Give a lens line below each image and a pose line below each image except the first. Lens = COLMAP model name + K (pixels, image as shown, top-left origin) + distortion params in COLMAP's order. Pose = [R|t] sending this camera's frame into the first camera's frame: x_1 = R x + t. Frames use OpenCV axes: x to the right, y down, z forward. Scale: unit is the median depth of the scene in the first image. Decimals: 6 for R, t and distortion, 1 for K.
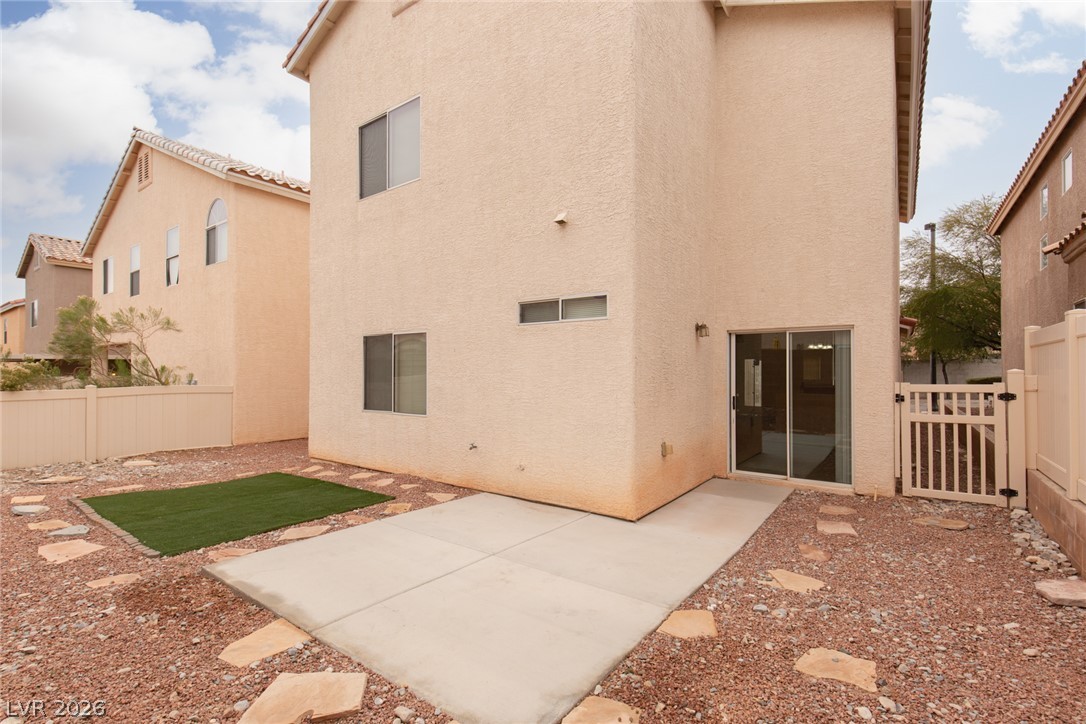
lens RADIAL K [[485.6, 0, 545.1], [0, 485.6, 367.4], [0, 0, 1]] dist [0.009084, -0.001752]
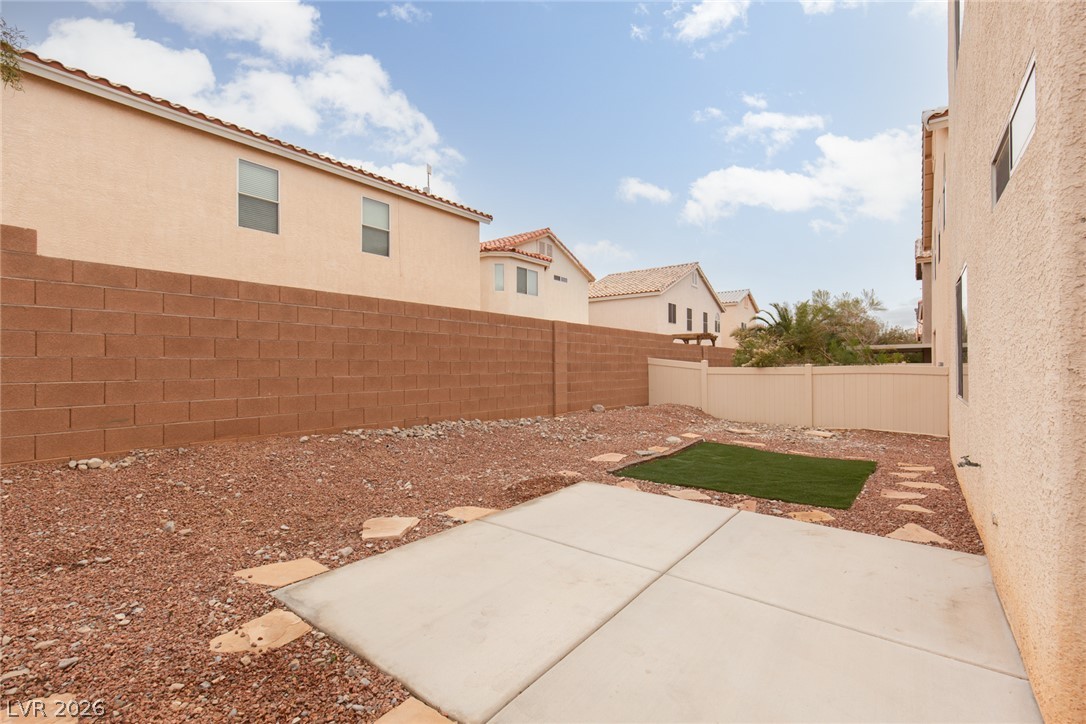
lens RADIAL K [[485.6, 0, 545.5], [0, 485.6, 364.1], [0, 0, 1]] dist [0.009084, -0.001752]
pose [[-0.009626, -0.004906, -0.999942, 0.451237], [0.011695, 0.999919, -0.005018, 0.059252], [0.999885, -0.011742, -0.009568, 0.618990]]
